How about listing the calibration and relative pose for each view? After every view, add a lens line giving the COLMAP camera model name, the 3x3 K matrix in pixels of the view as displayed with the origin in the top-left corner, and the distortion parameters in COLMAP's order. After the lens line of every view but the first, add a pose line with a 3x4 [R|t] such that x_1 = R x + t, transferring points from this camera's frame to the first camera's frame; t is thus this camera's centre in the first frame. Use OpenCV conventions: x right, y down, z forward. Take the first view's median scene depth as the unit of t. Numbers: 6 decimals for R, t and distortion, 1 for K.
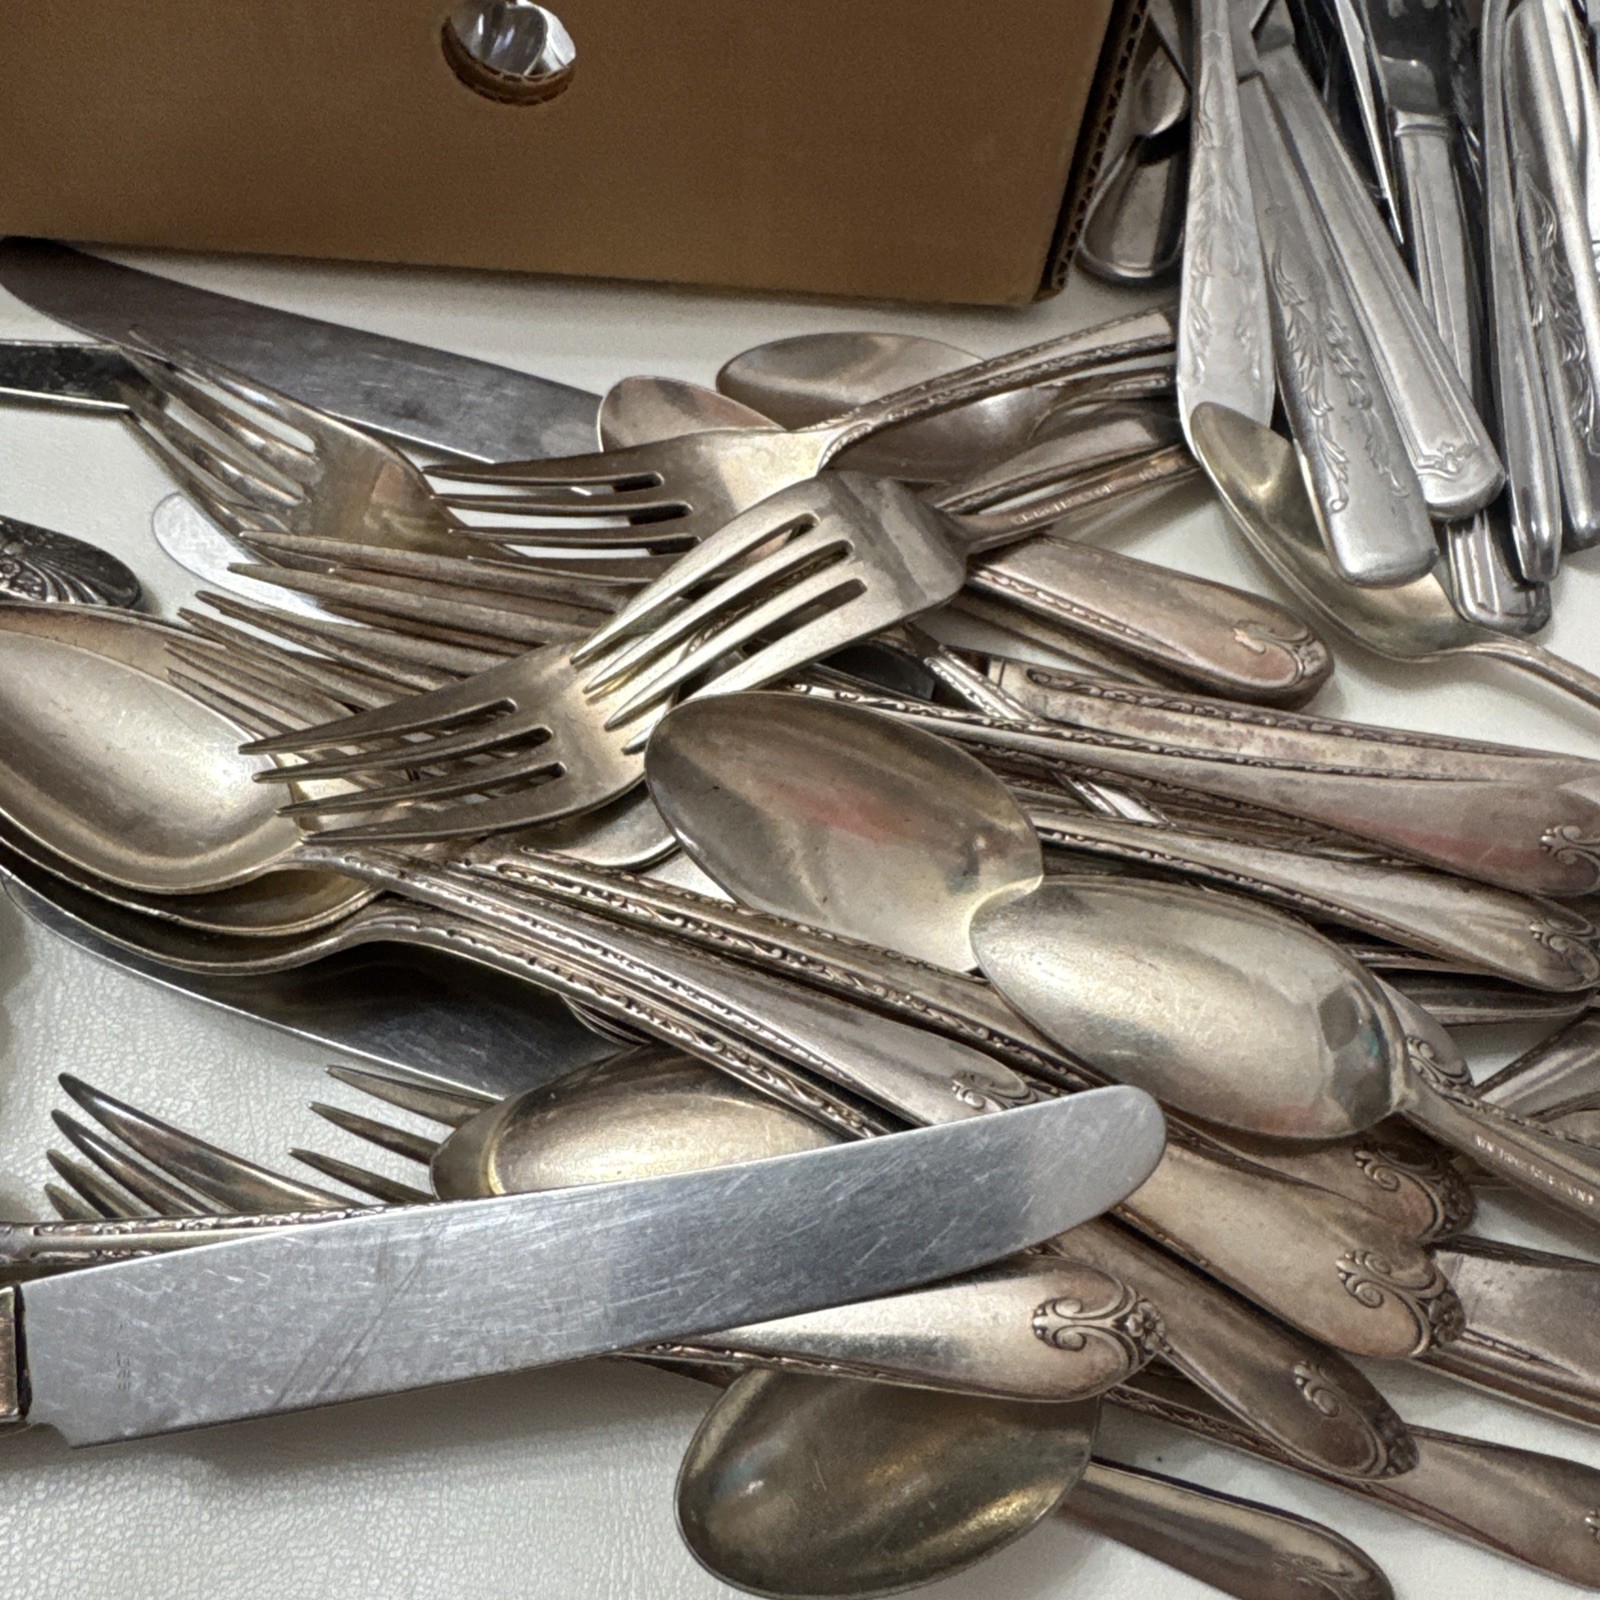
lens RADIAL K [[1523.4, 0, 862.9], [0, 1523.4, 796.8], [0, 0, 1]] dist [0.002048, -0.012892]
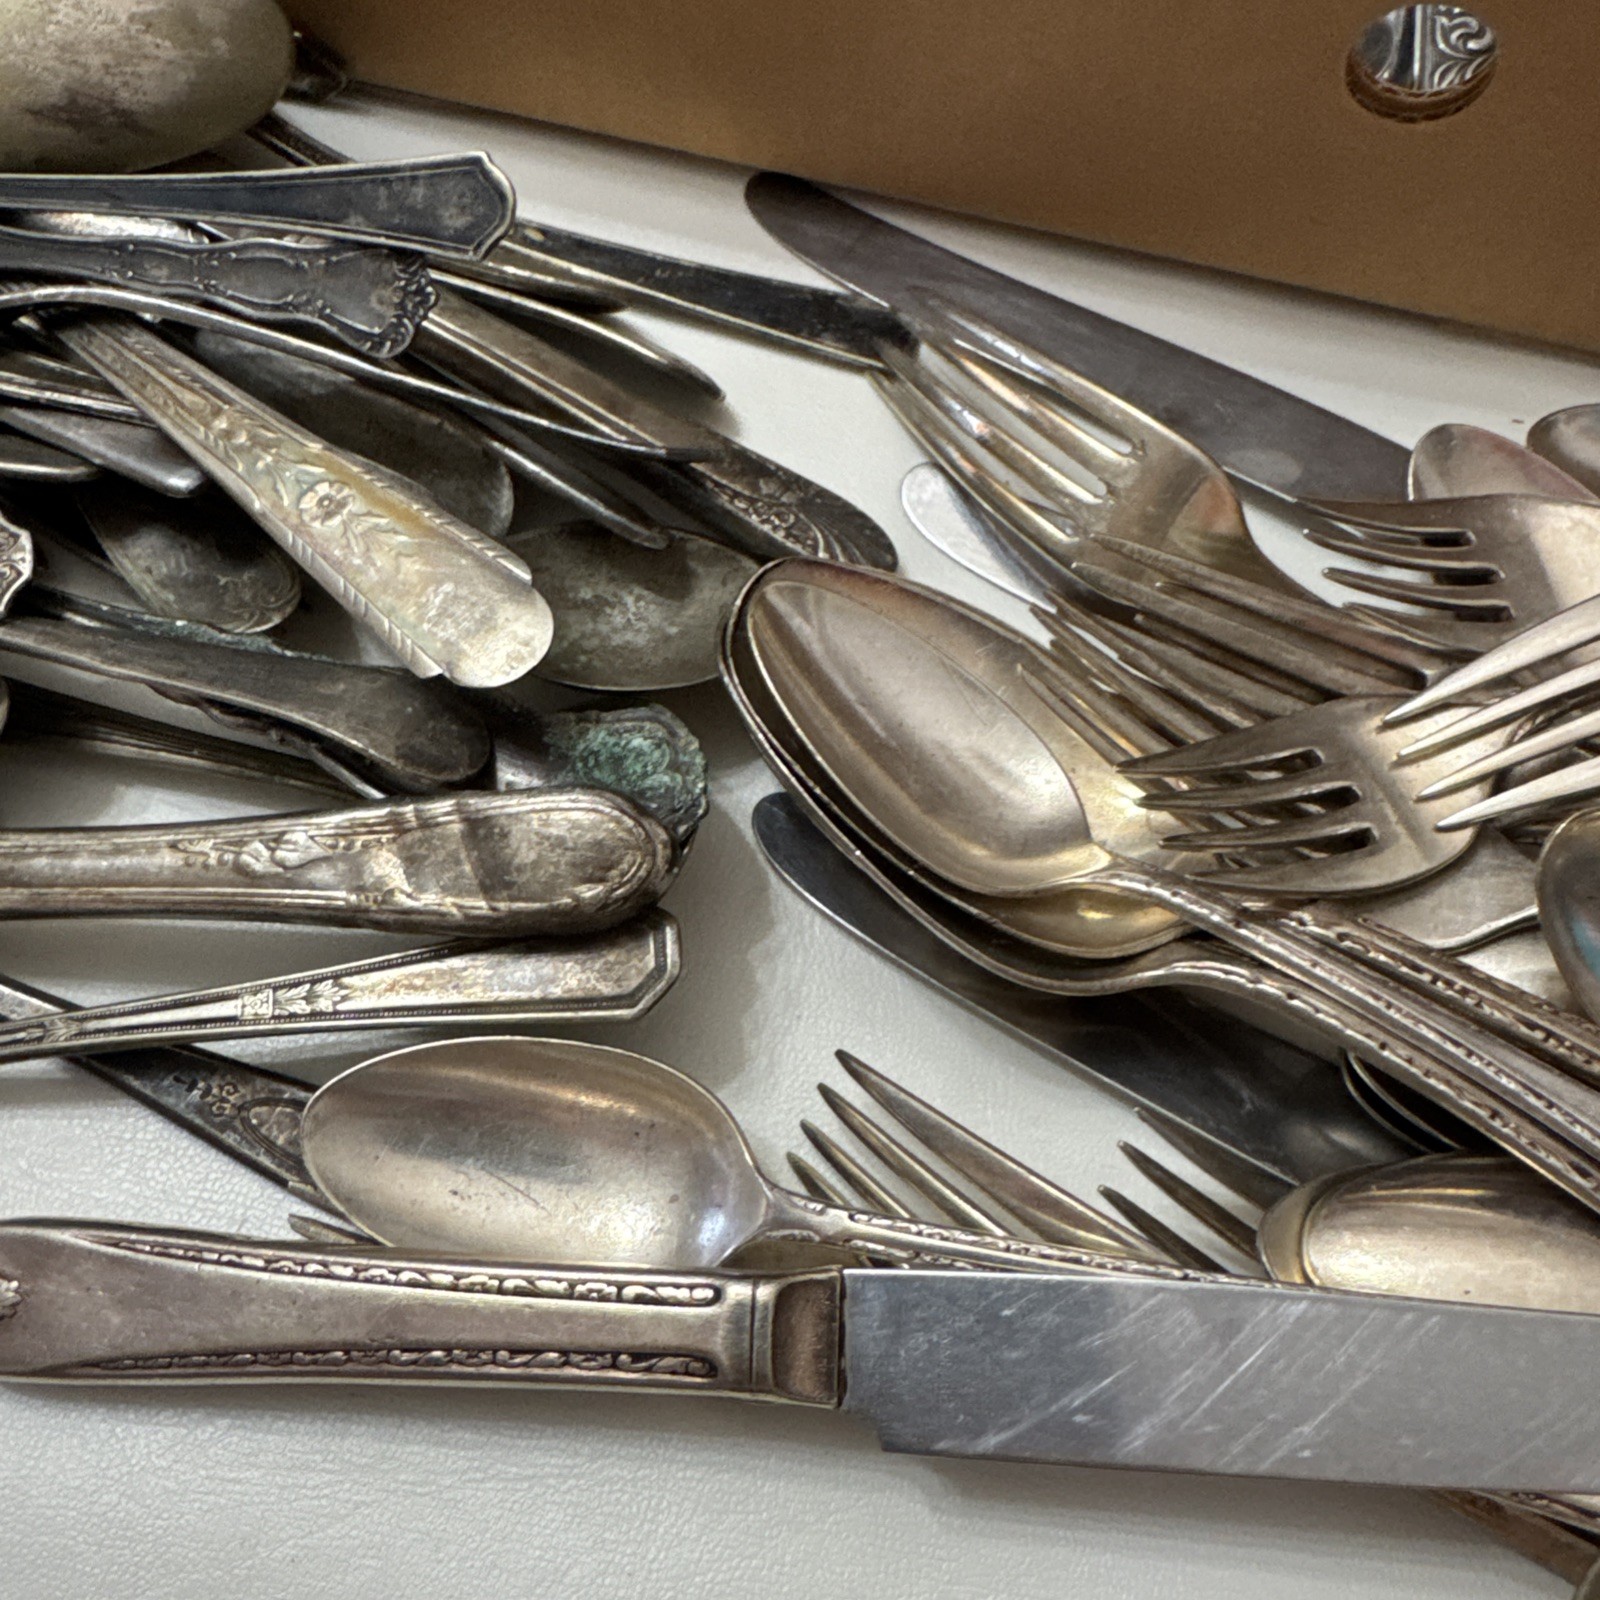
lens RADIAL K [[1529.2, 0, 800.0], [0, 1529.2, 800.0], [0, 0, 1]] dist [0.003072, 0.004096]
pose [[0.975063, 0.189872, -0.114892, -0.473937], [-0.187595, 0.981775, 0.030416, -0.002353], [0.118574, -0.008104, 0.992912, 0.016907]]
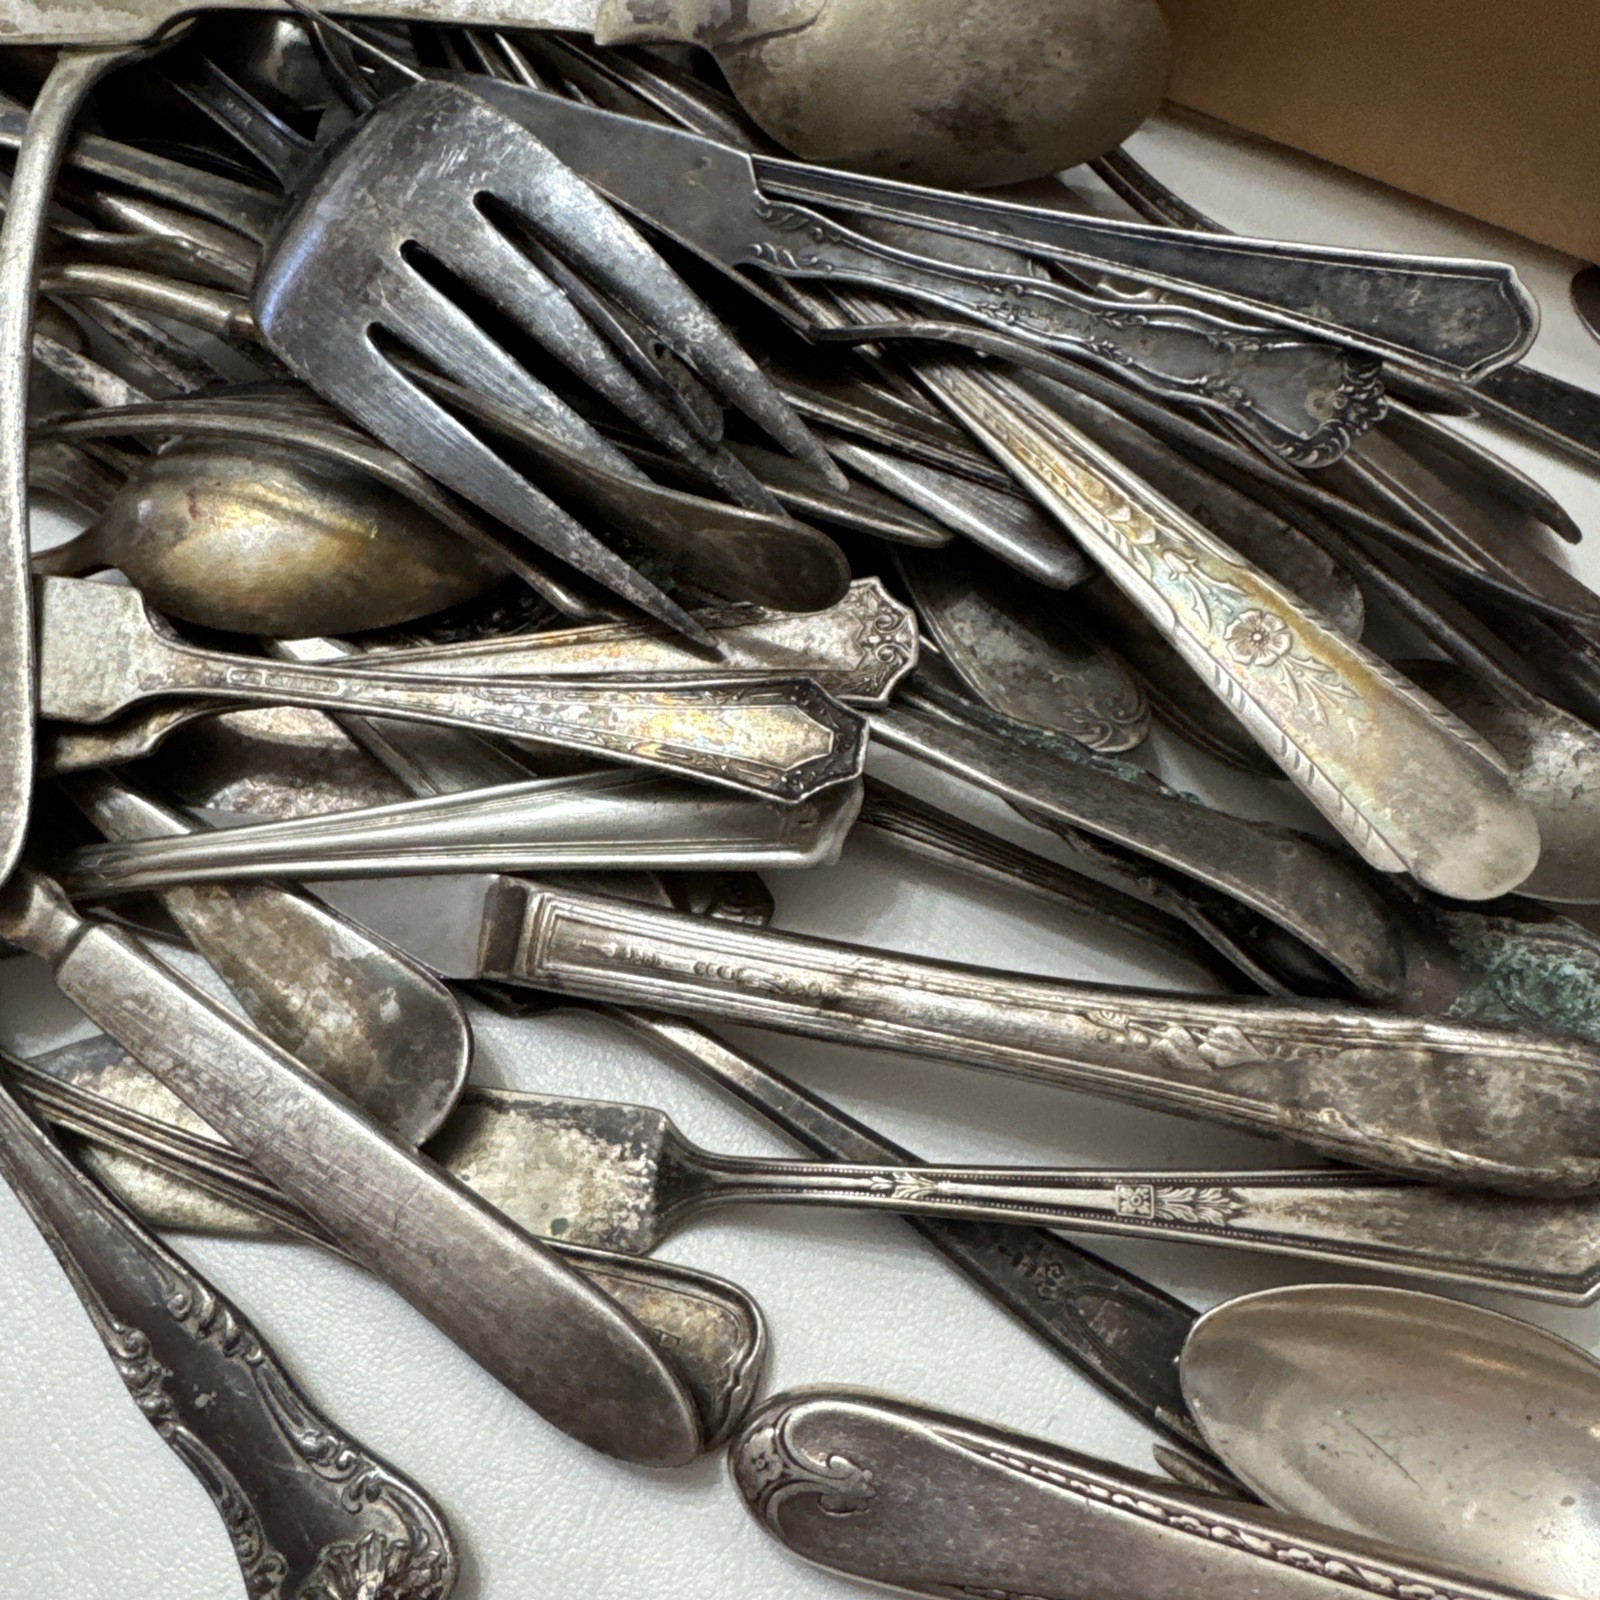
lens RADIAL K [[1529.2, 0, 800.0], [0, 1529.2, 800.0], [0, 0, 1]] dist [0.003072, 0.004096]
pose [[0.921438, 0.361295, -0.142892, -1.090124], [-0.350114, 0.931590, 0.097771, -0.012180], [0.168441, -0.040061, 0.984897, 0.062969]]
